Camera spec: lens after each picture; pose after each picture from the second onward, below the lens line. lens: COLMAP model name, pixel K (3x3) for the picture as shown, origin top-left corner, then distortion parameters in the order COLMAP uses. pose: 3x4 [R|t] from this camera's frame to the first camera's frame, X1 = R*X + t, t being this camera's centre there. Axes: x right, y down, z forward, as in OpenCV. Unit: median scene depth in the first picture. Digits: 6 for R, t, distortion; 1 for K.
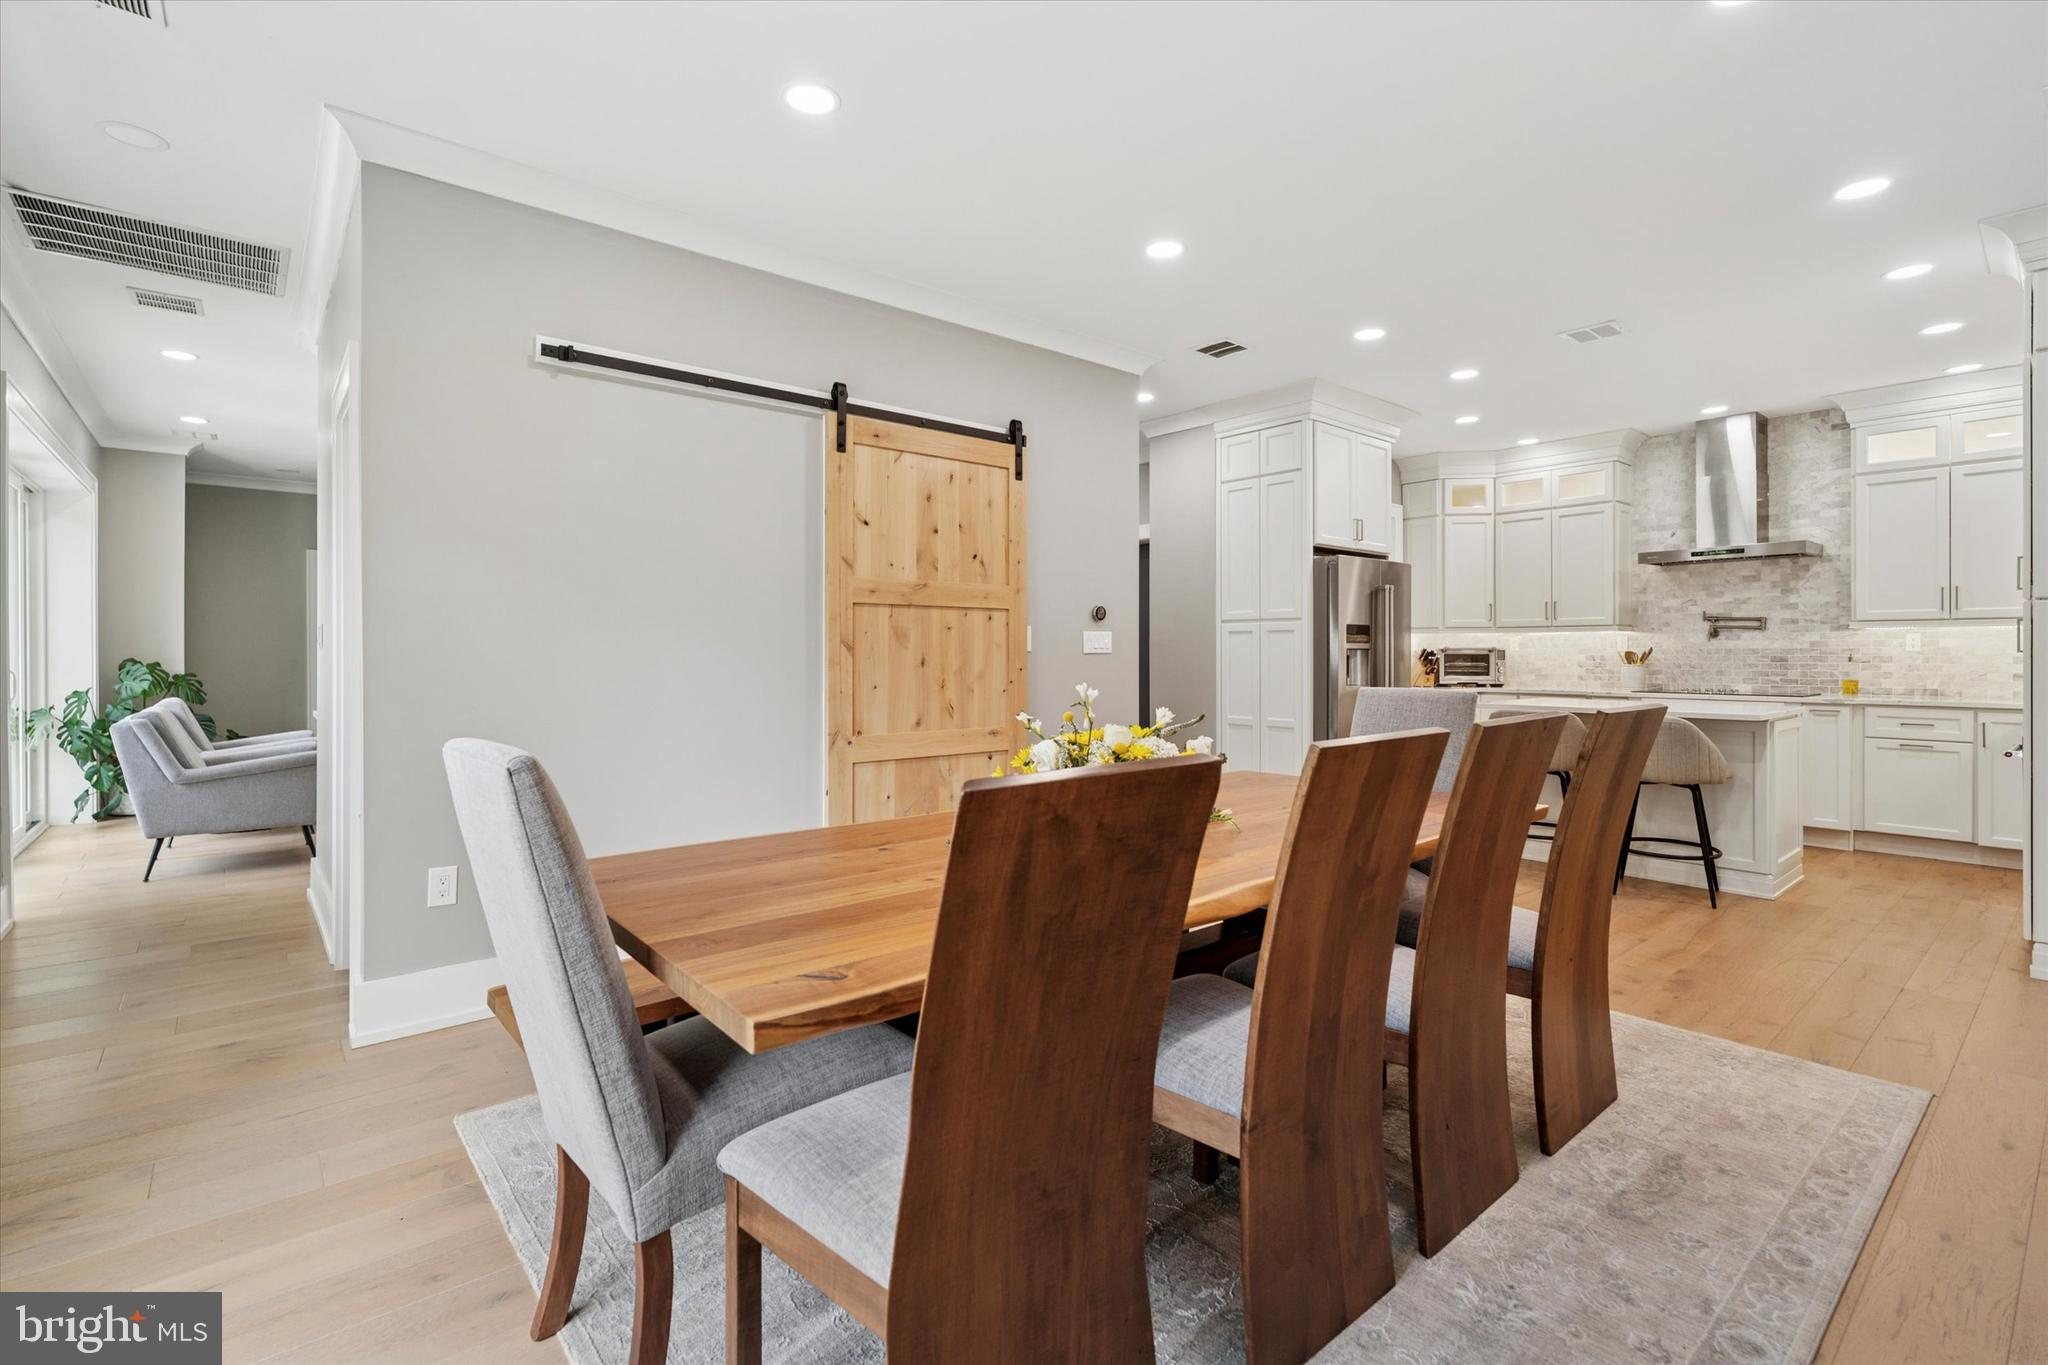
lens RADIAL K [[925.0, 0, 1007.1], [0, 925.0, 653.7], [0, 0, 1]] dist [0.002664, -0.000749]
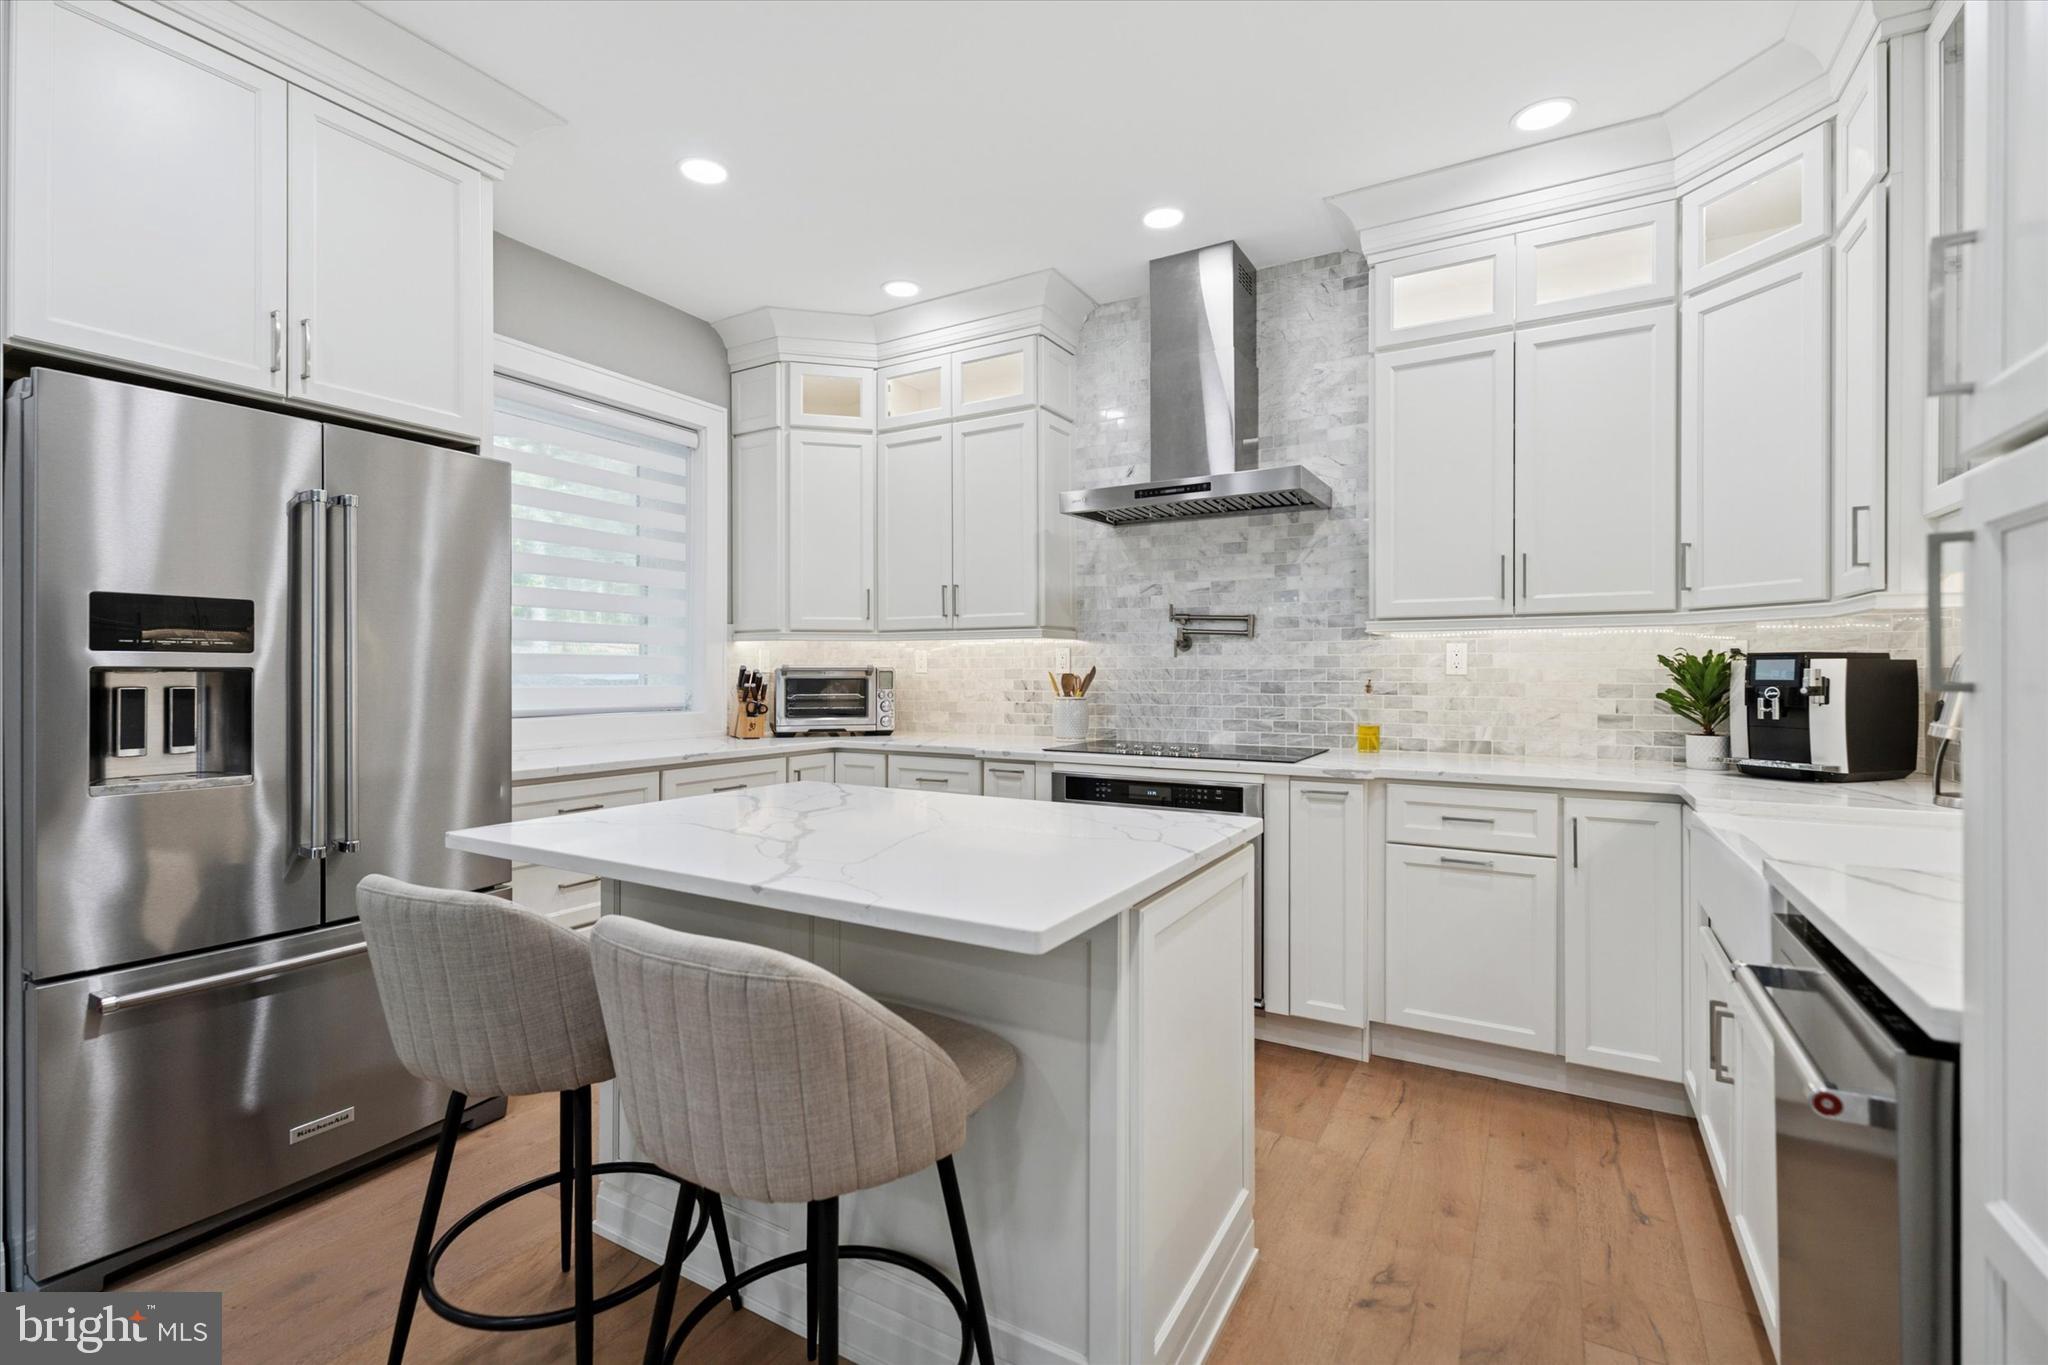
lens RADIAL K [[925.0, 0, 1020.4], [0, 925.0, 674.2], [0, 0, 1]] dist [0.002664, -0.000749]
pose [[0.936834, -0.000674, 0.349775, 0.482458], [0.000155, 0.999999, 0.001512, -0.003356], [-0.349775, -0.001362, 0.936833, 0.512541]]
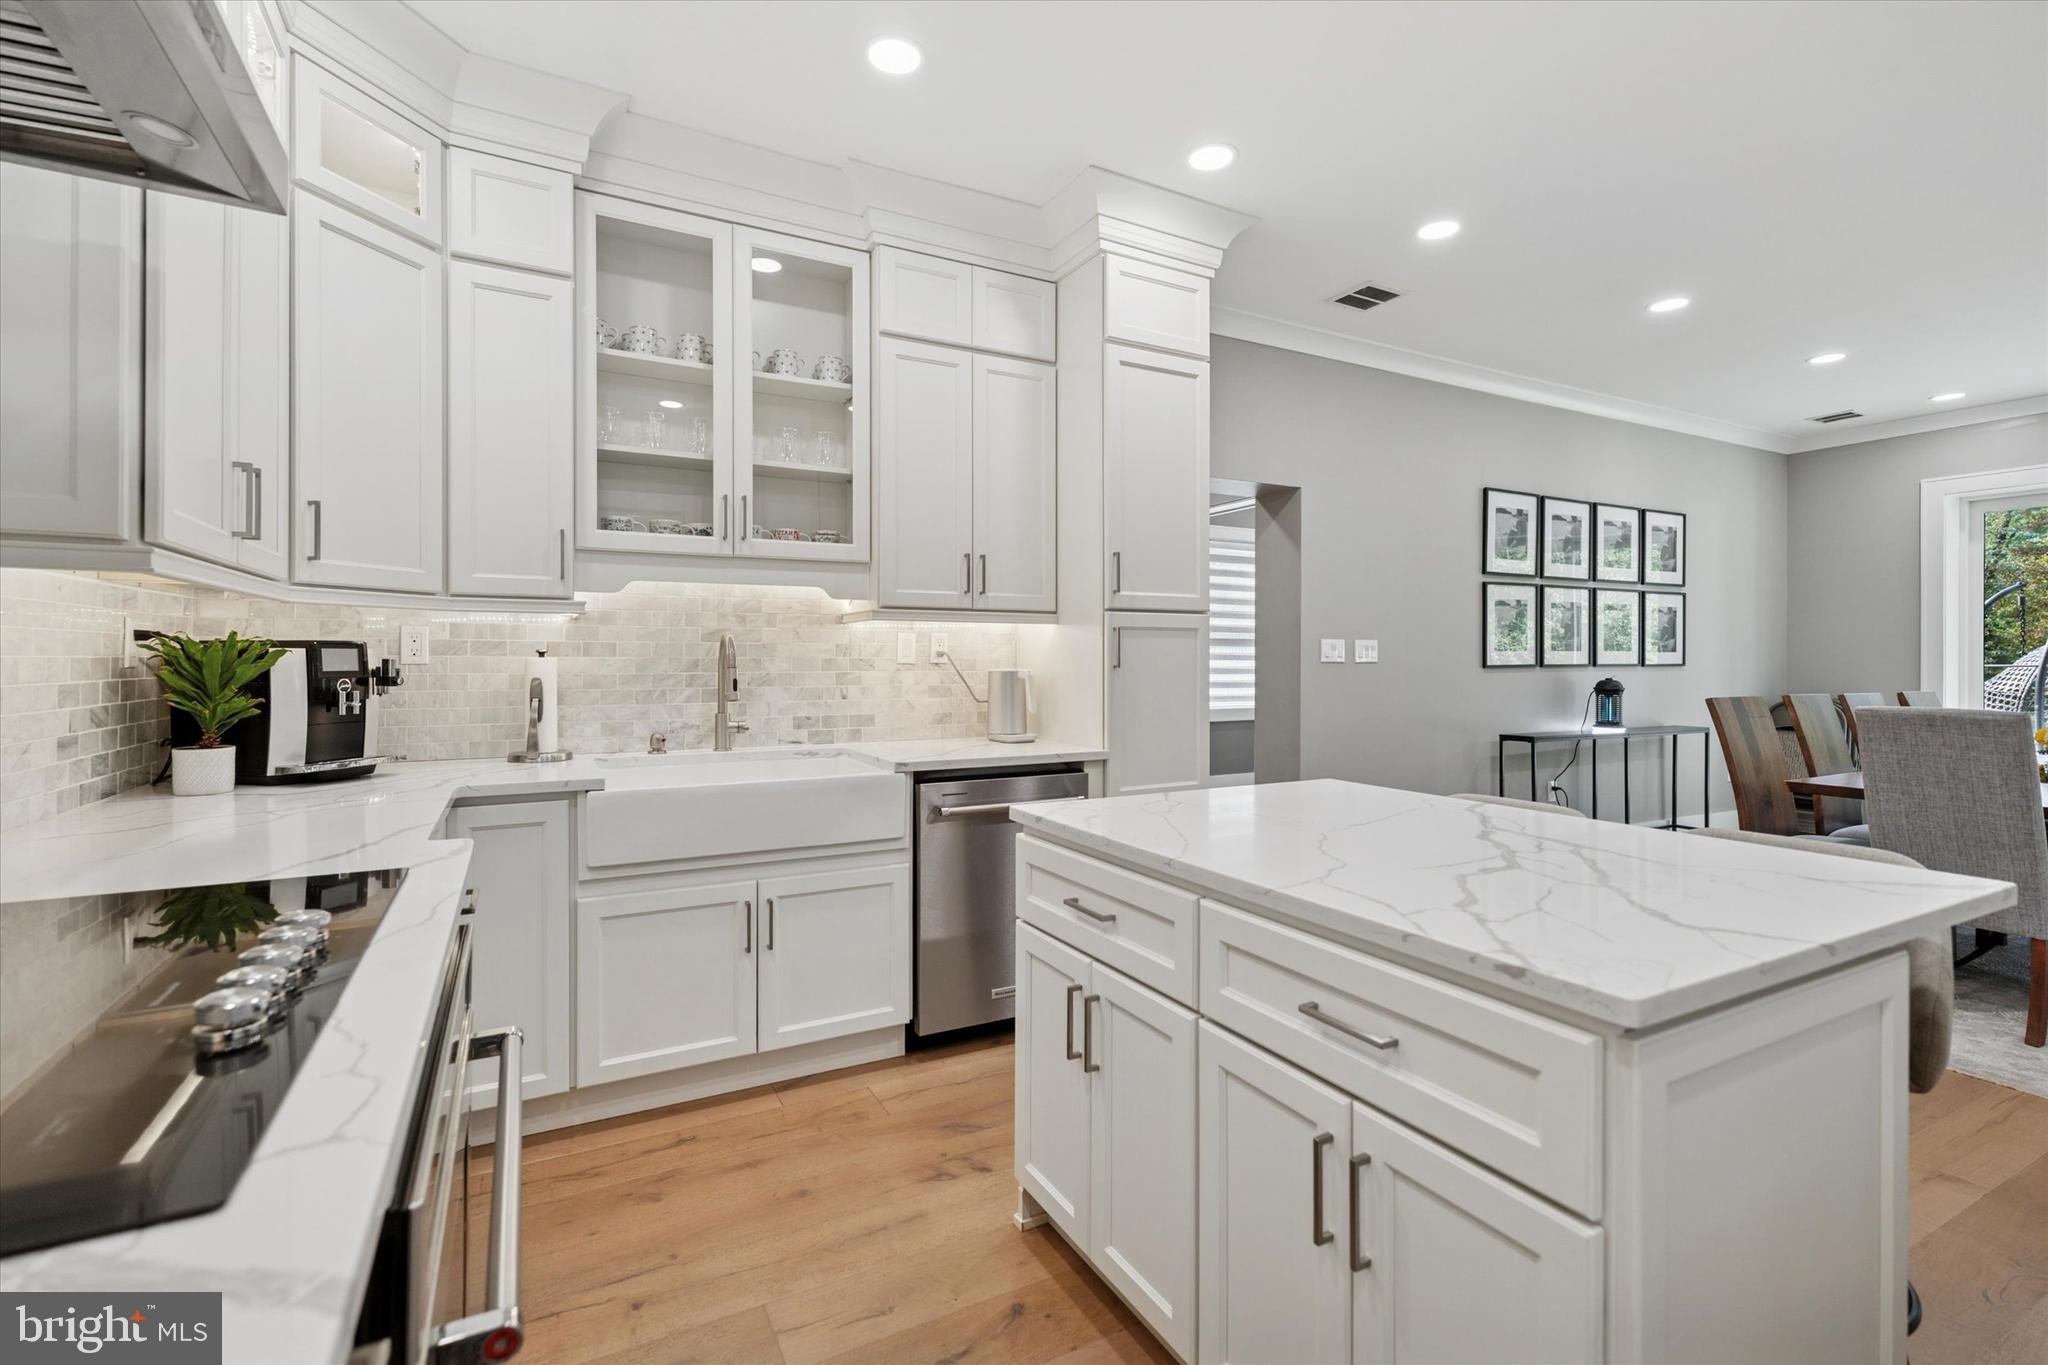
lens RADIAL K [[925.0, 0, 1013.2], [0, 925.0, 663.3], [0, 0, 1]] dist [0.002664, -0.000749]
pose [[-0.981648, -0.003662, 0.190667, 0.591484], [-0.002591, 0.999979, 0.005863, -0.005652], [-0.190685, 0.005261, -0.981637, 1.031407]]
